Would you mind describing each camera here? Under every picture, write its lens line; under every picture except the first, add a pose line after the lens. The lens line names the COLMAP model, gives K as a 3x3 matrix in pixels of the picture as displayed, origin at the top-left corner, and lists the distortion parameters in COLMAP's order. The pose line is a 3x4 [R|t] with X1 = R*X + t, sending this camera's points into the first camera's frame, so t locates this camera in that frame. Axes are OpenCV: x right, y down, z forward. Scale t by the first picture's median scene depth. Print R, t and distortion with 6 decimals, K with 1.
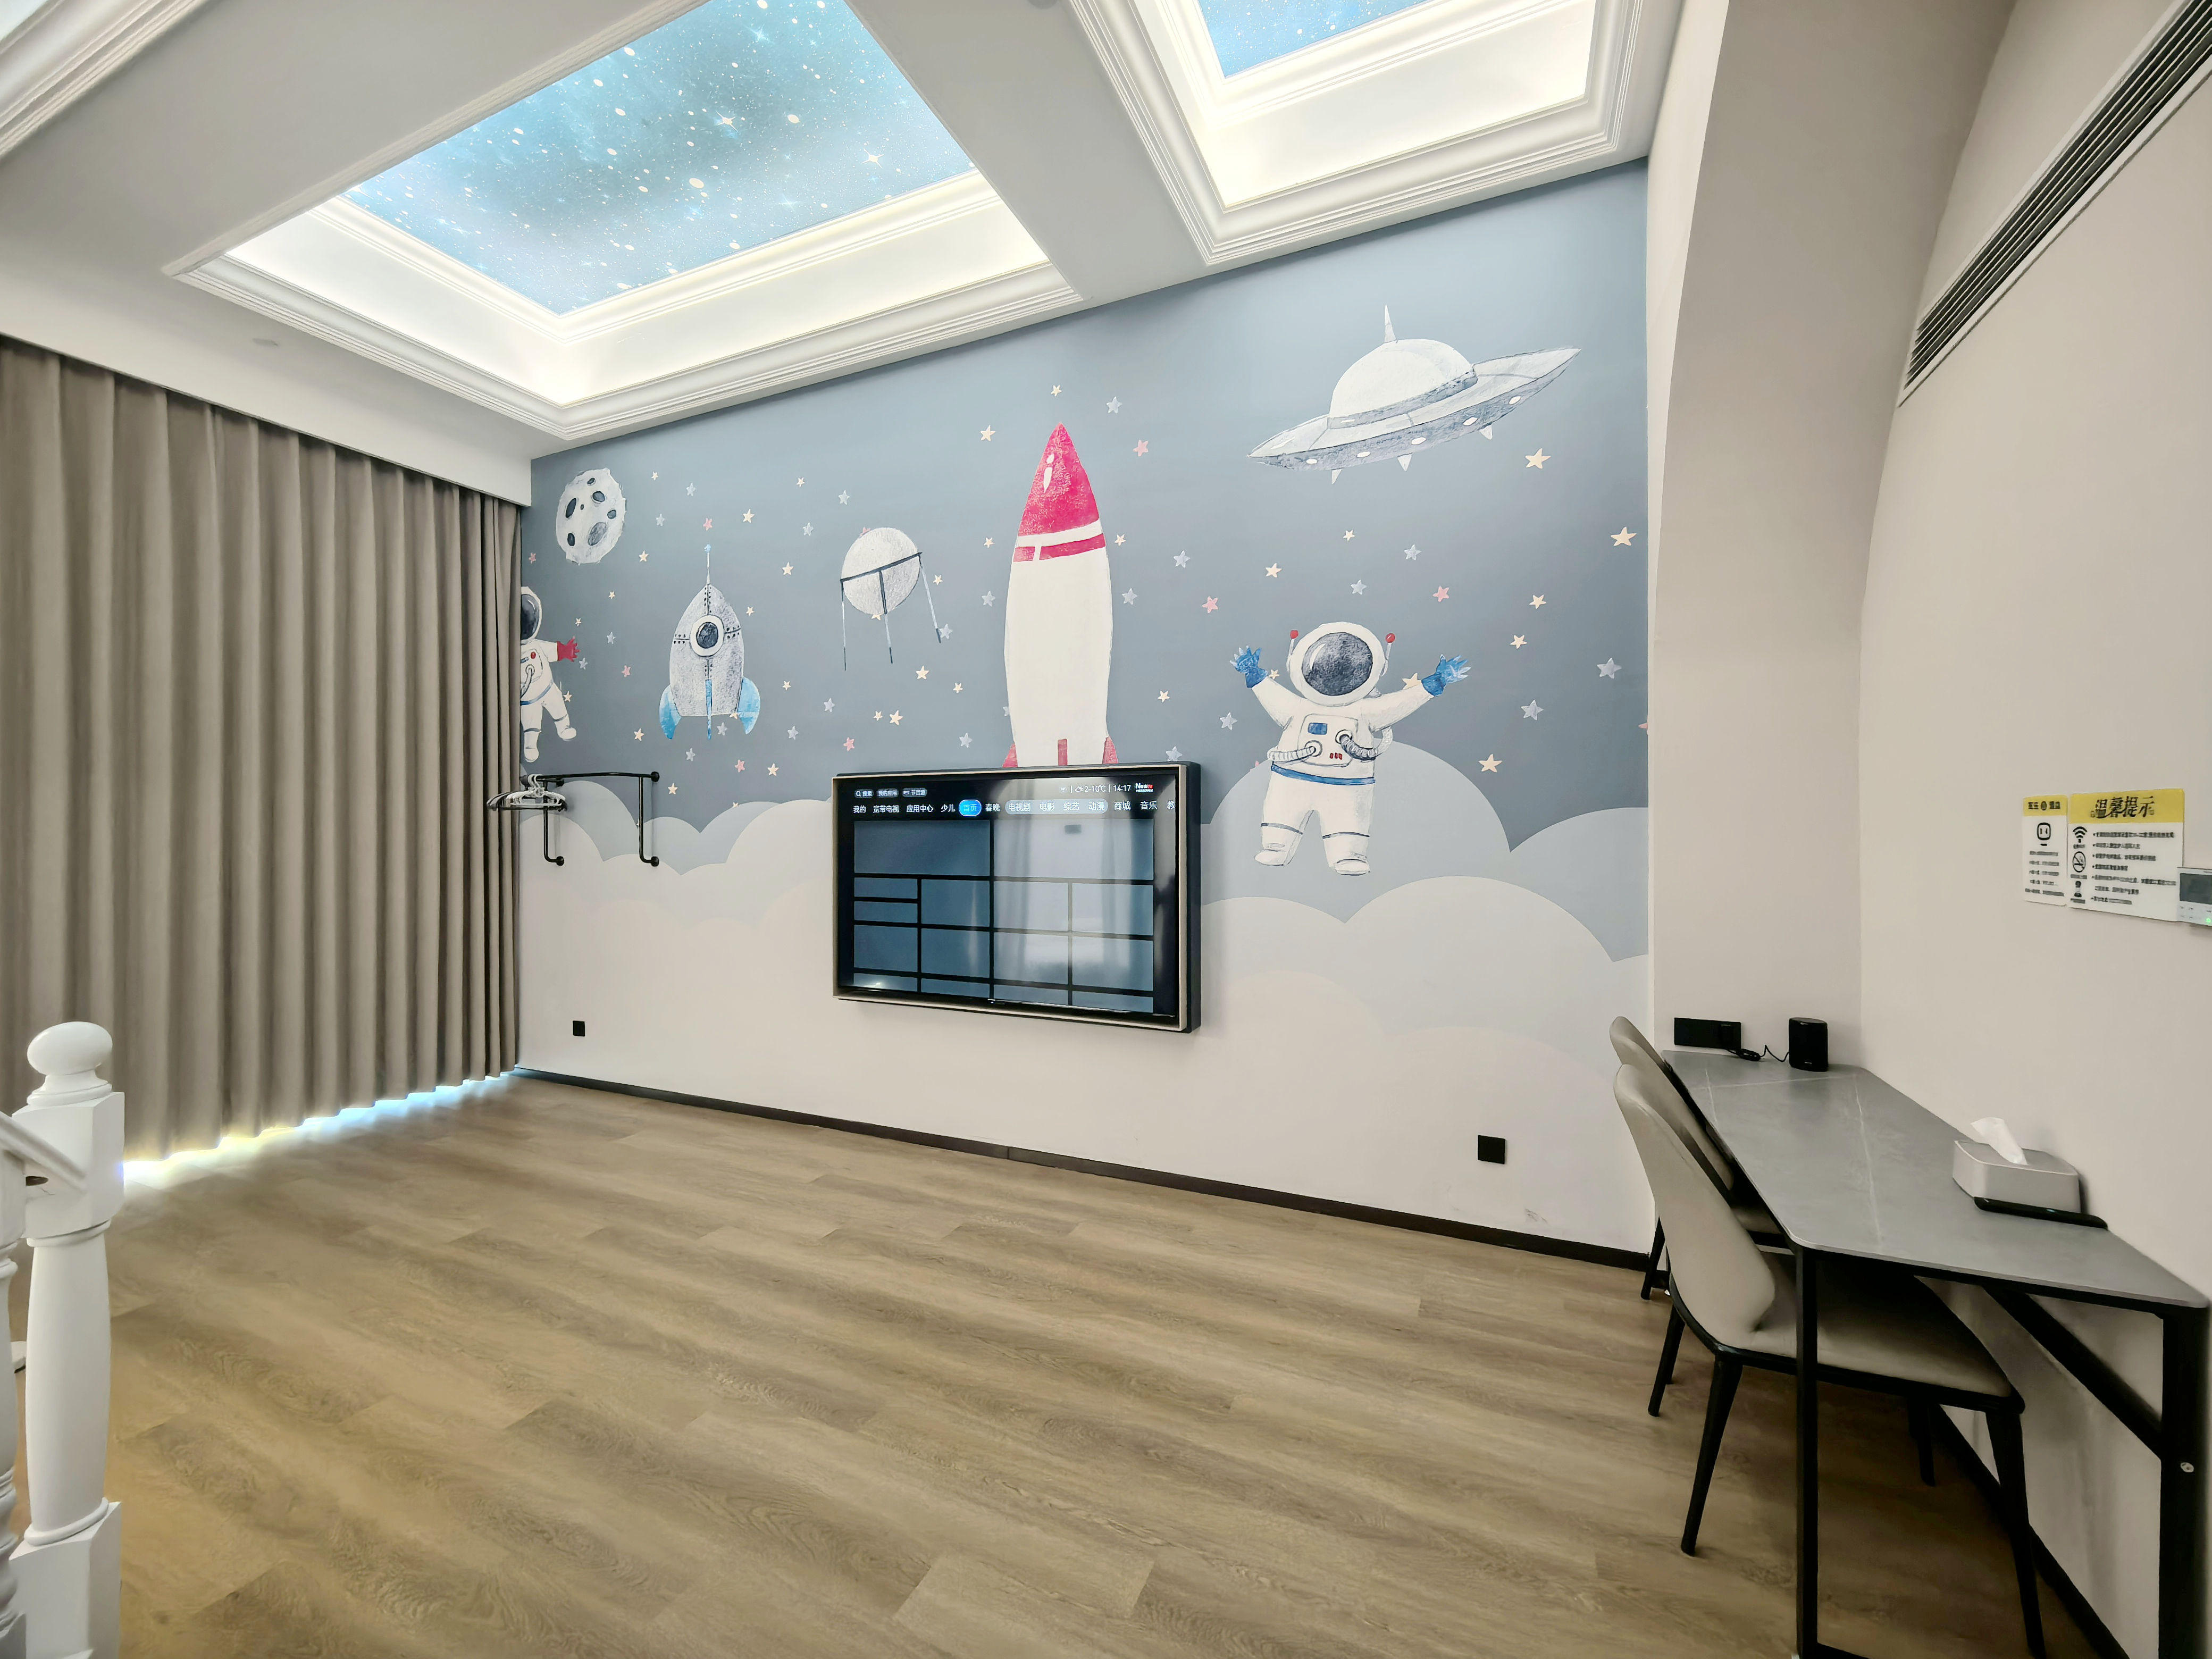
lens RADIAL K [[853.1, 0, 1102.8], [0, 853.1, 833.6], [0, 0, 1]] dist [0.008142, -0.000269]
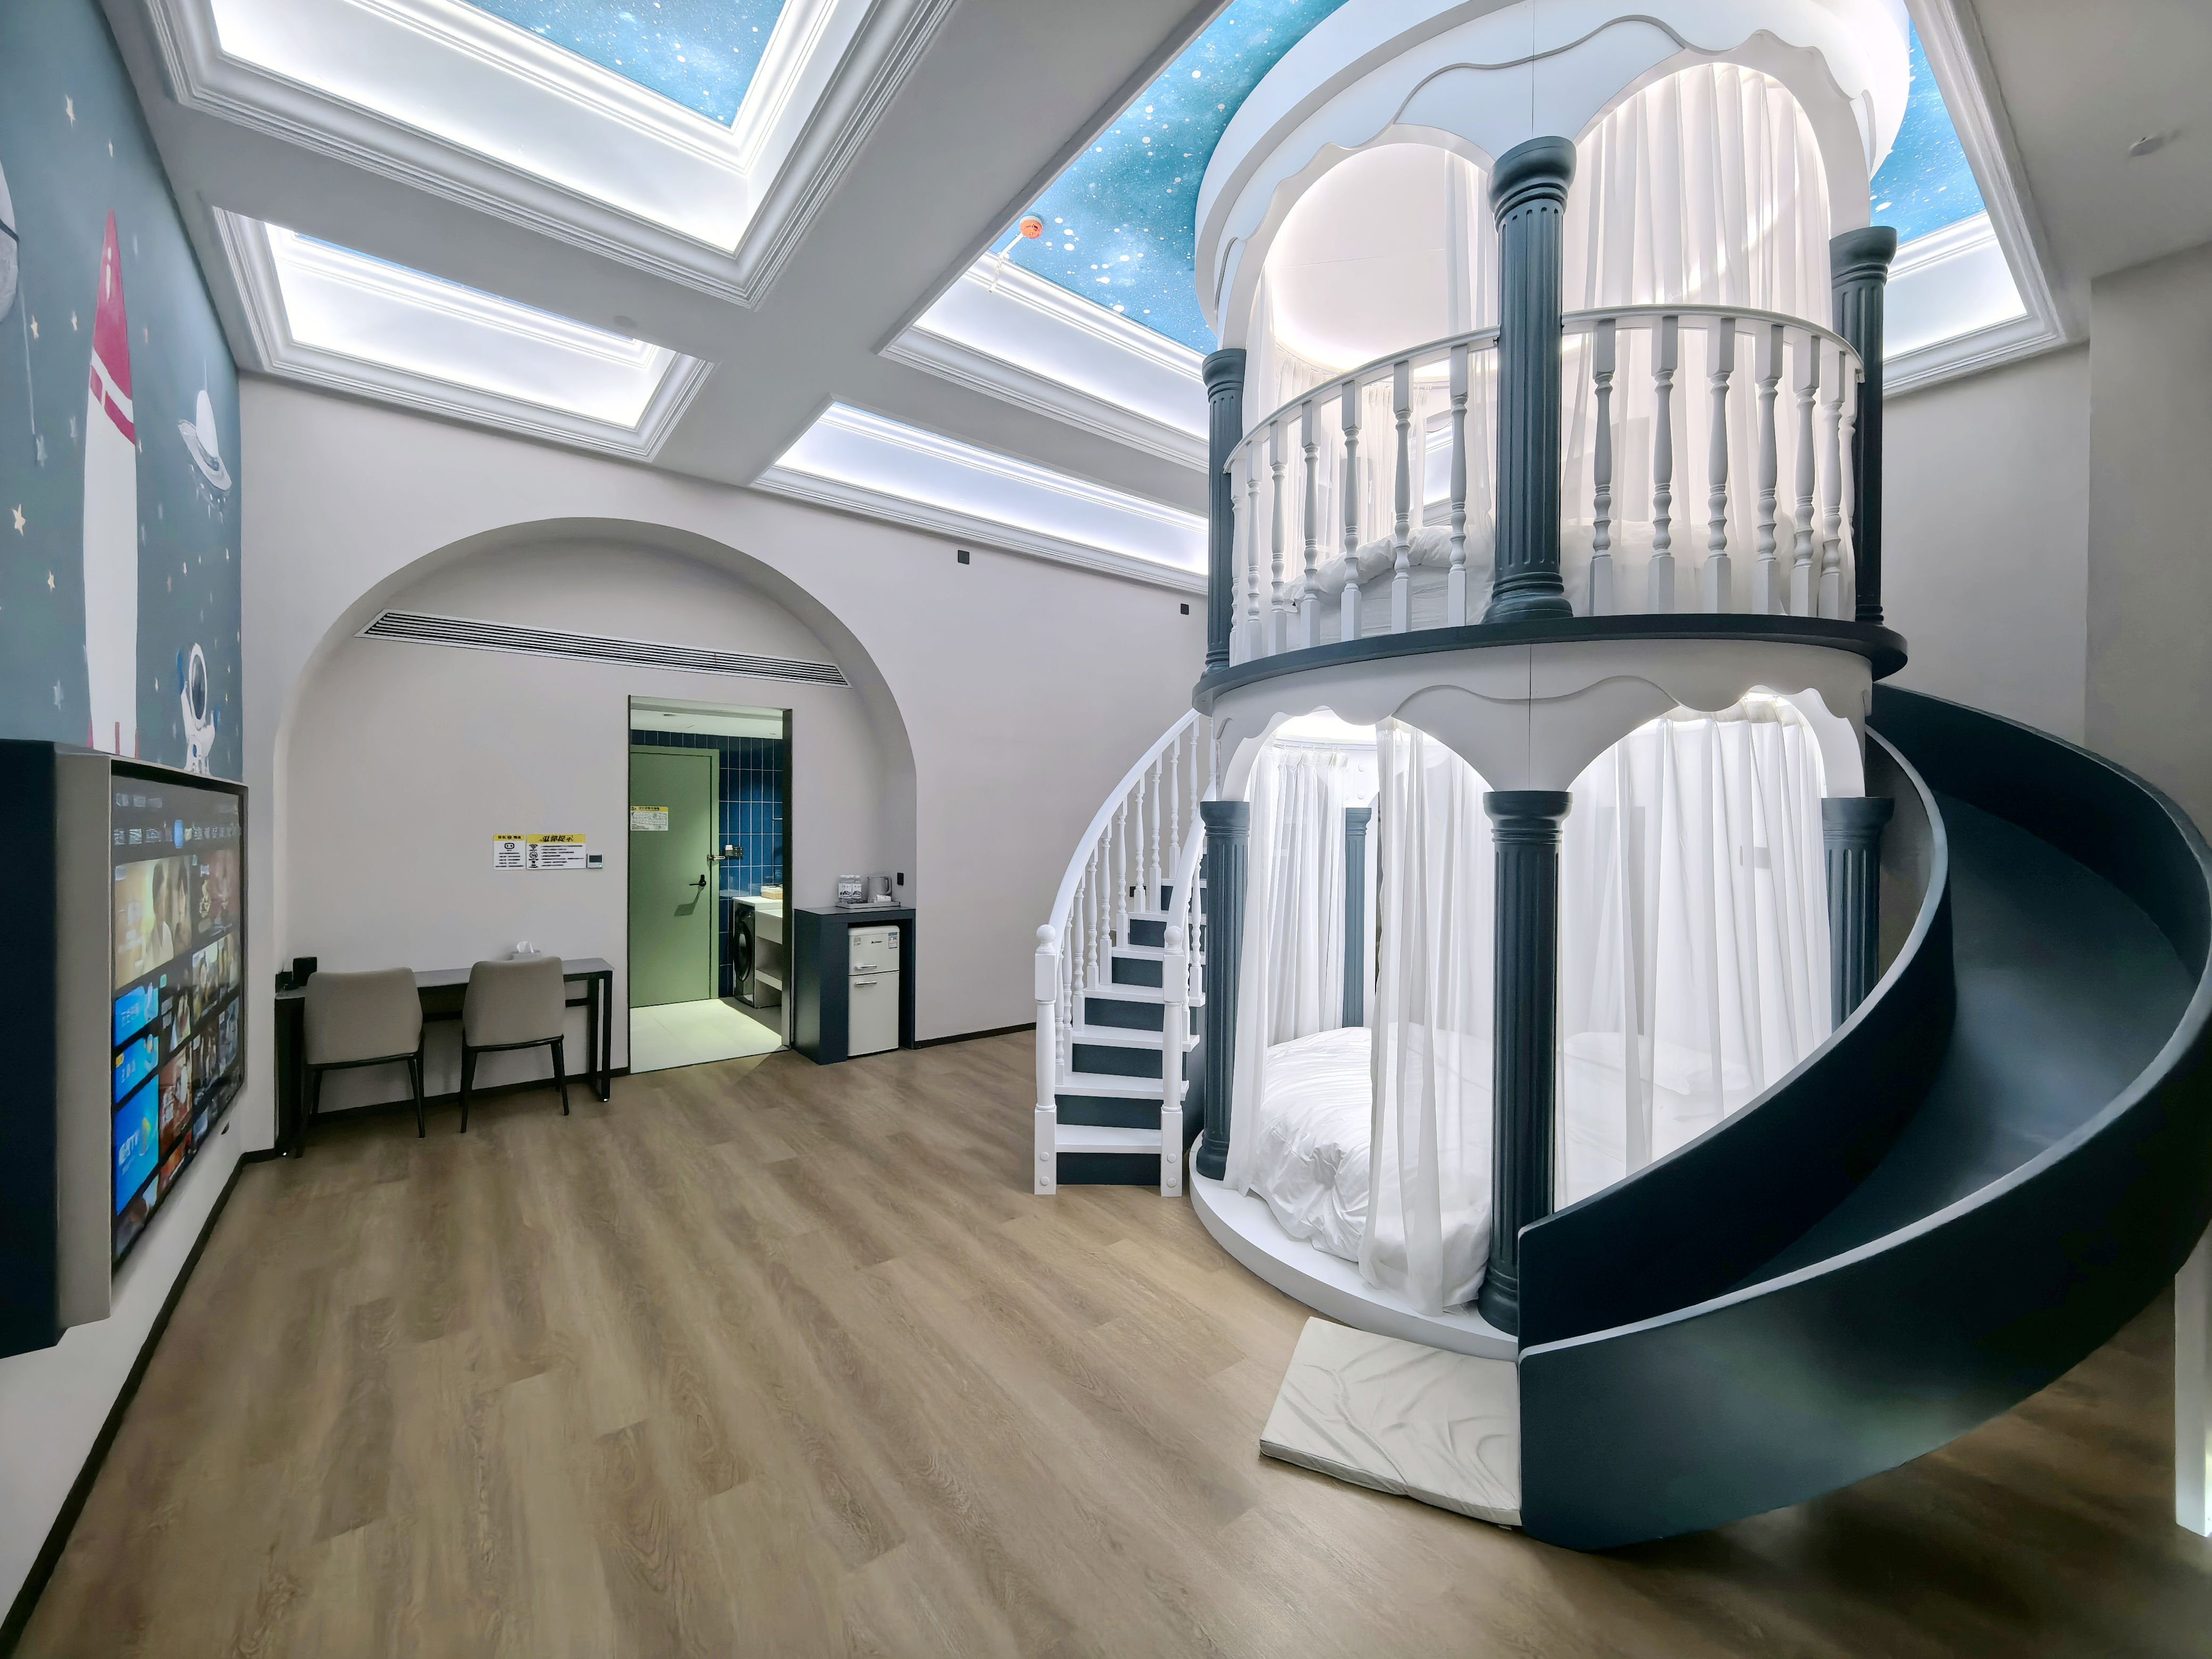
lens RADIAL K [[867.4, 0, 1111.4], [0, 867.4, 831.9], [0, 0, 1]] dist [0.013633, -0.003084]
pose [[-0.886027, -0.005333, 0.463603, -1.088781], [-0.000750, 0.999949, 0.010069, -0.042120], [-0.463633, 0.008574, -0.885986, 1.366945]]
